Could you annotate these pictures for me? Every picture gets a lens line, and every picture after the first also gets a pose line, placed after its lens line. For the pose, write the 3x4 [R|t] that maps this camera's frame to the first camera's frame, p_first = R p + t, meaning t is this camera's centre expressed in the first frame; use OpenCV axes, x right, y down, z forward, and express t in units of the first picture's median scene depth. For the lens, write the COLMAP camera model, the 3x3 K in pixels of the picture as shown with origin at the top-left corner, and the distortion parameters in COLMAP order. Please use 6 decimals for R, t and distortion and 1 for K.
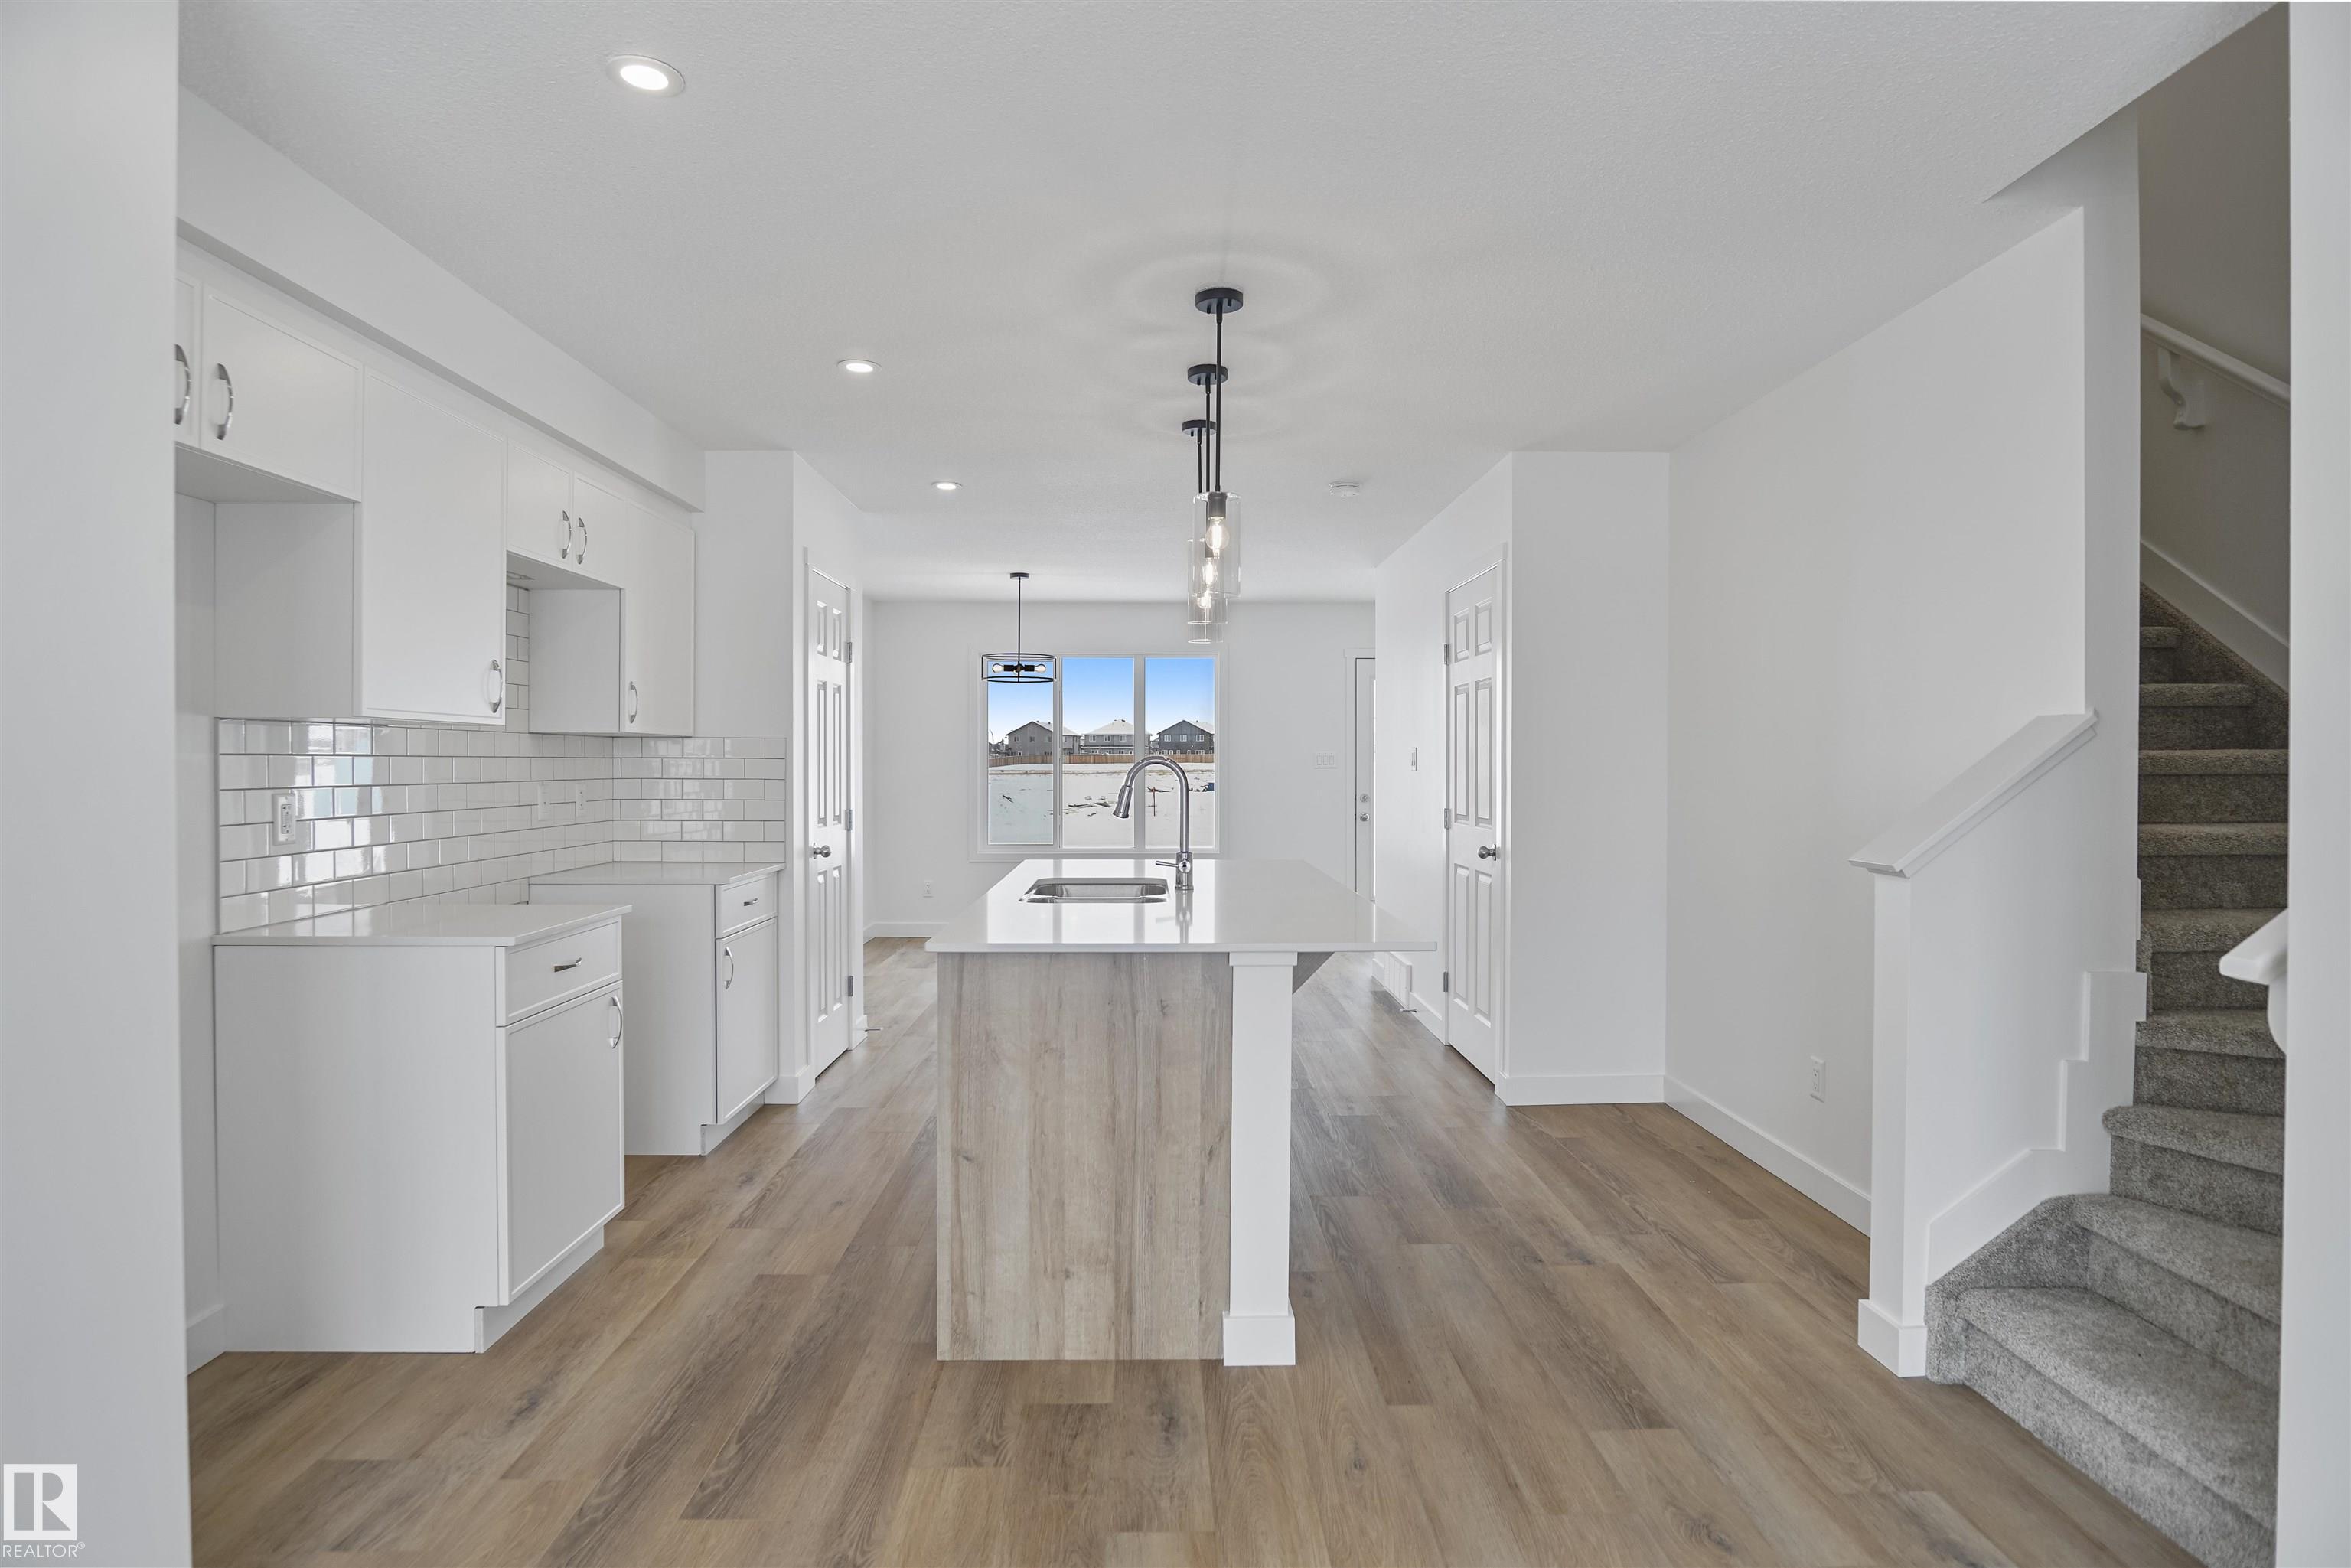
lens RADIAL K [[1259.2, 0, 1182.9], [0, 1259.2, 759.0], [0, 0, 1]] dist [-0.027933, 0.002522]
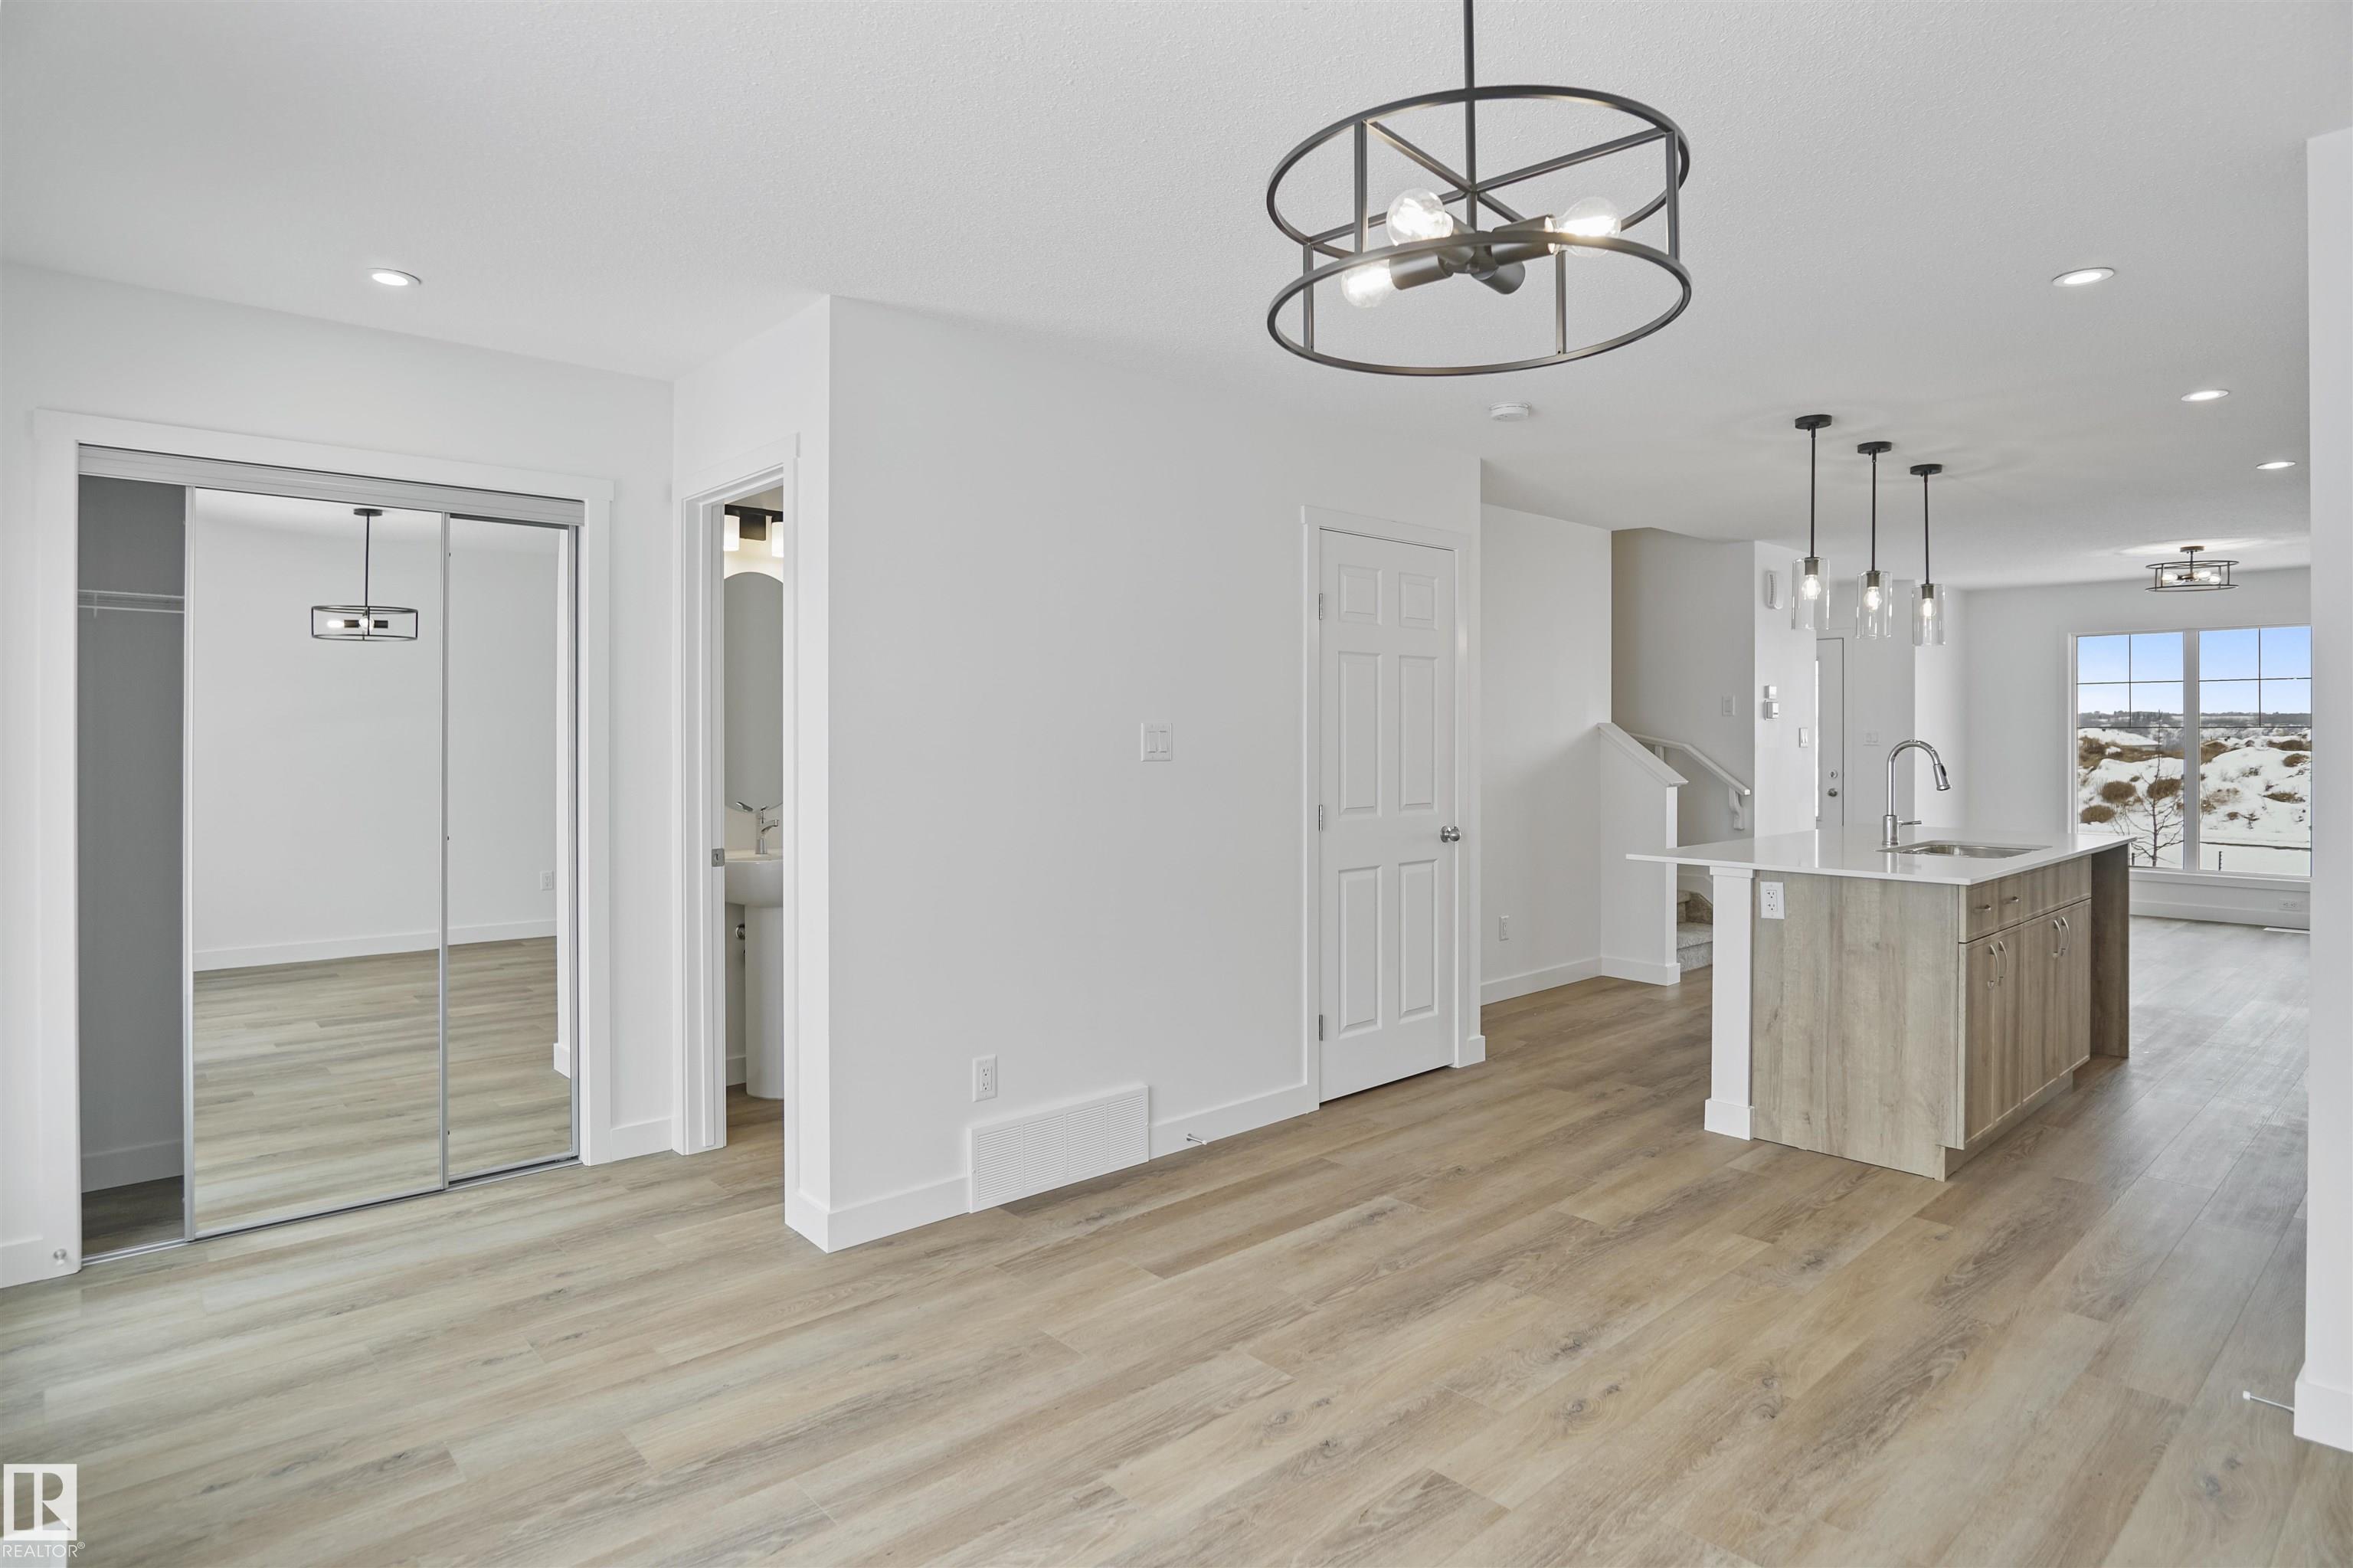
lens RADIAL K [[1269.6, 0, 1182.1], [0, 1269.6, 737.6], [0, 0, 1]] dist [-0.029655, 0.007970]
pose [[-0.652057, -0.003563, 0.758161, -0.690160], [-0.002494, 0.999994, 0.002554, -0.008735], [-0.758166, -0.000225, -0.652062, 3.305159]]
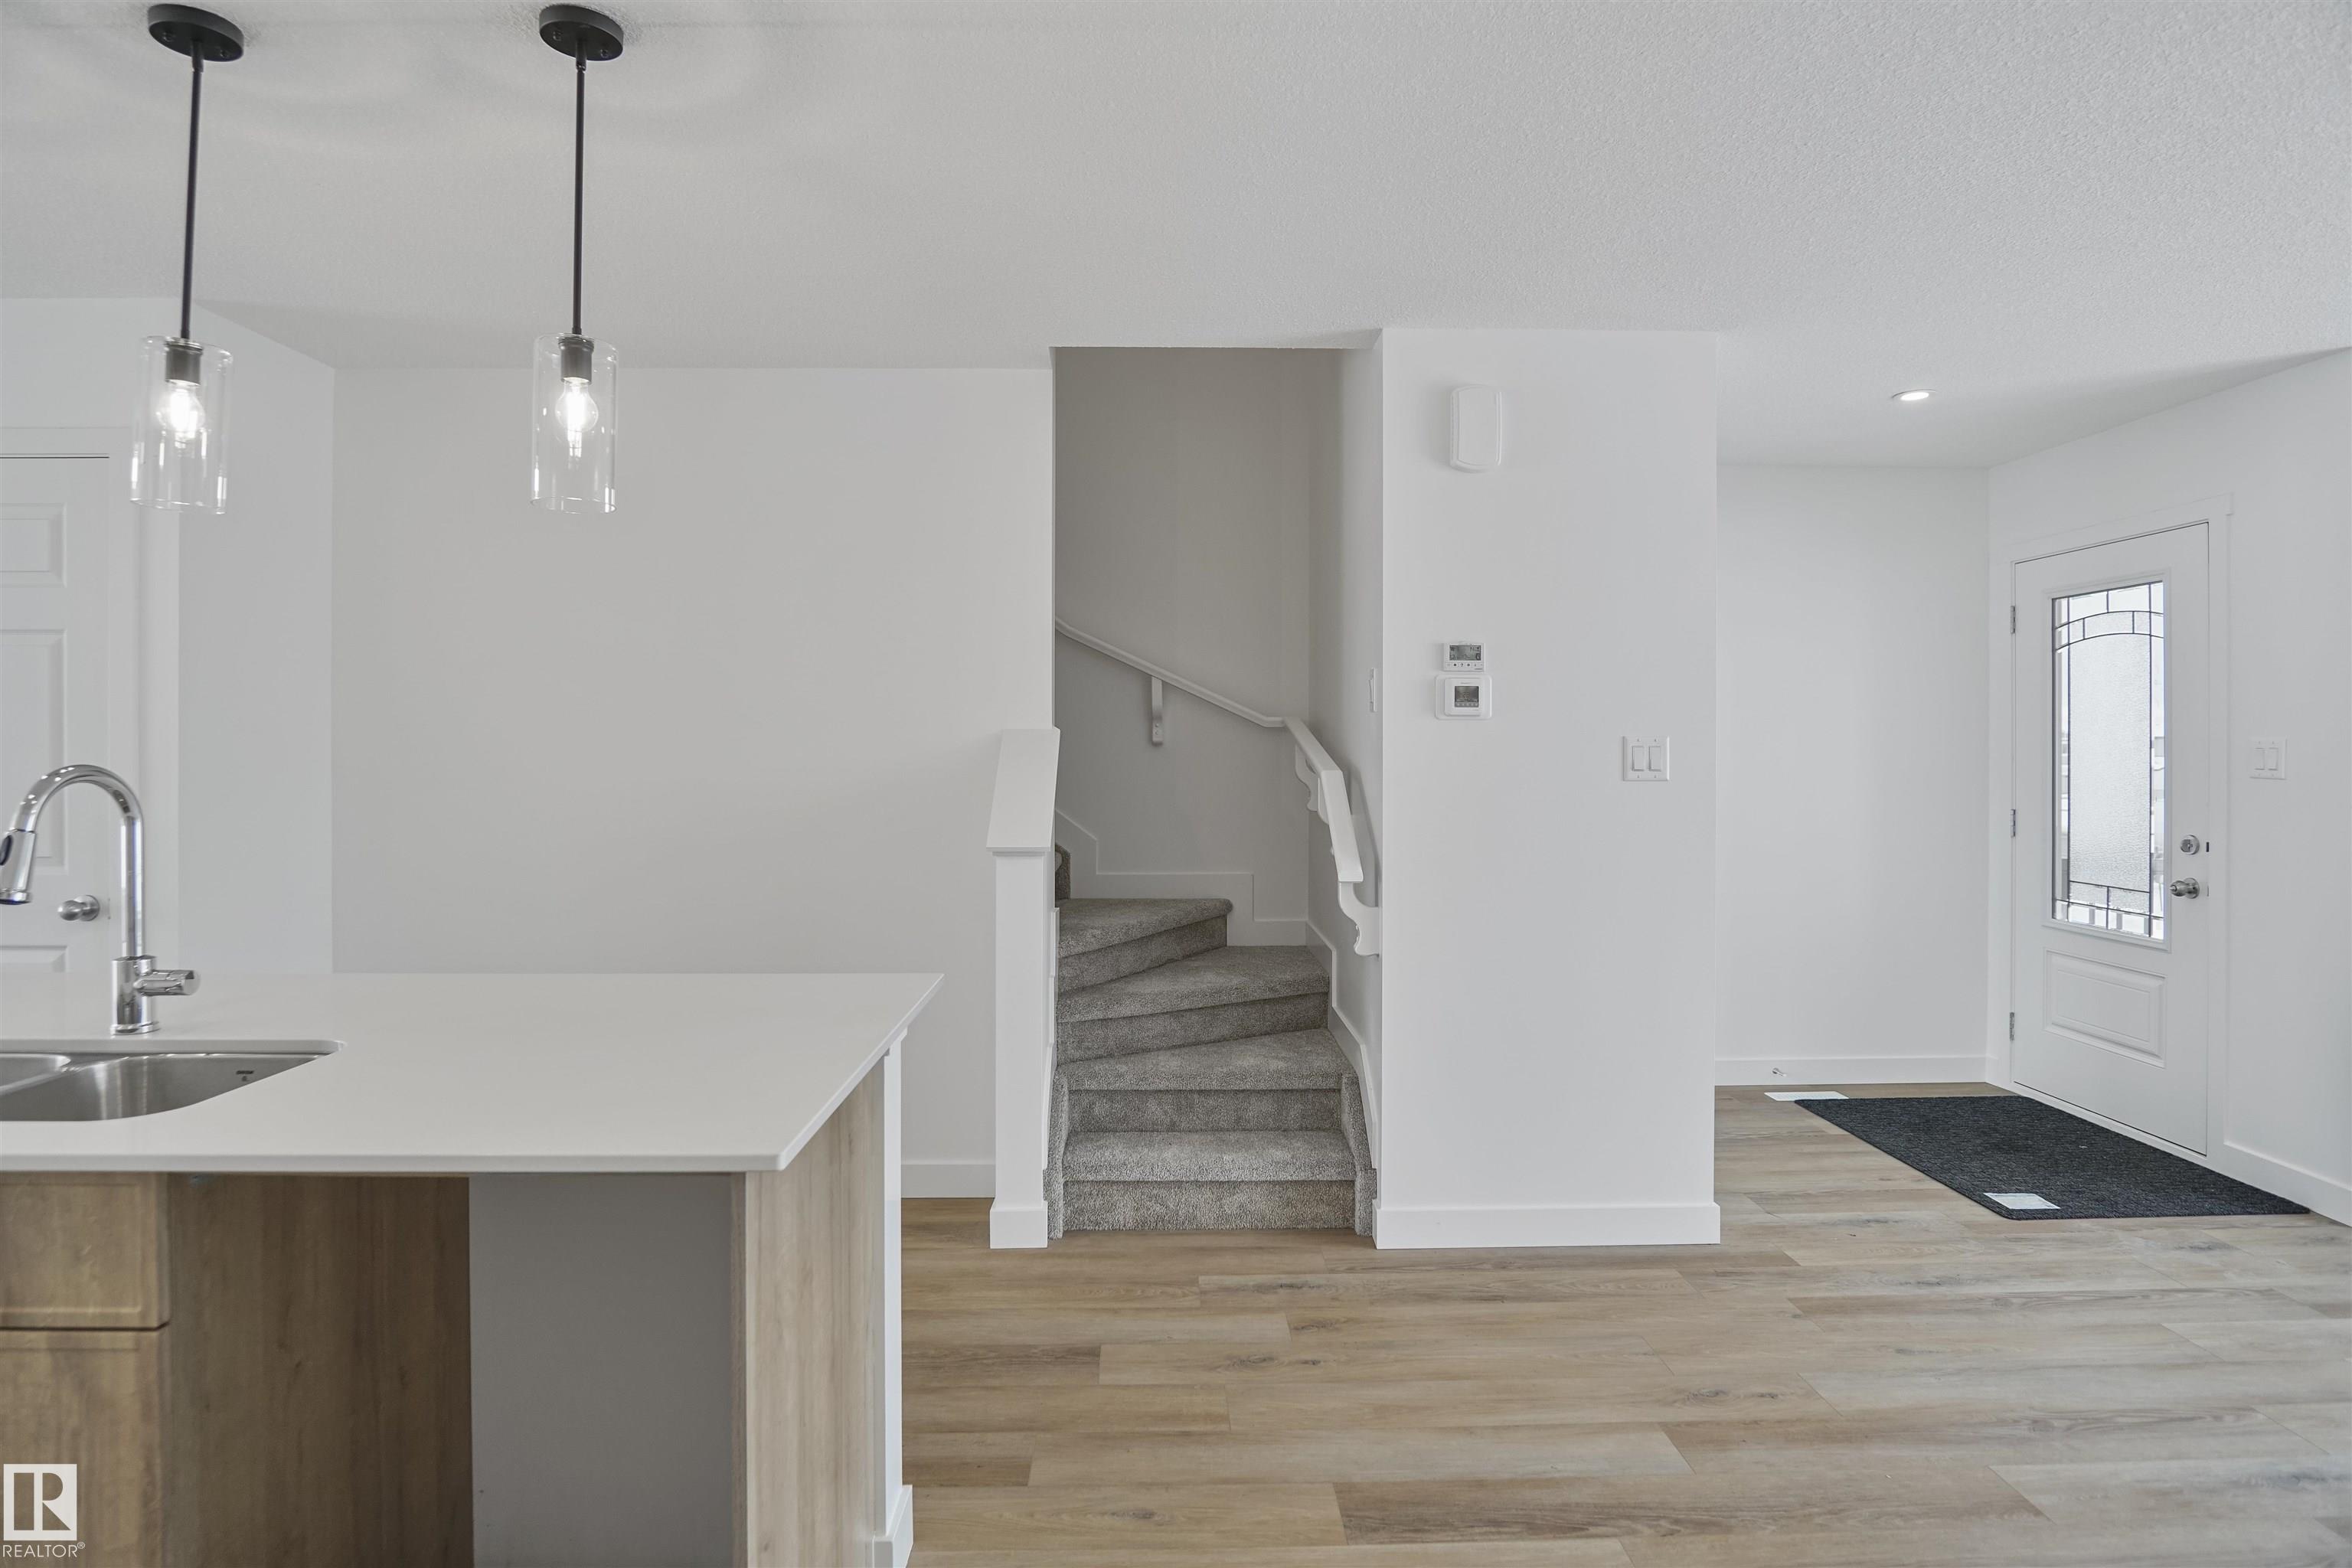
lens RADIAL K [[1269.0, 0, 1181.6], [0, 1269.0, 737.6], [0, 0, 1]] dist [-0.029655, 0.007970]
pose [[0.002245, 0.010573, 0.999942, -0.691181], [-0.003607, 0.999938, -0.010564, -0.011622], [-0.999991, -0.003583, 0.002283, 0.820373]]
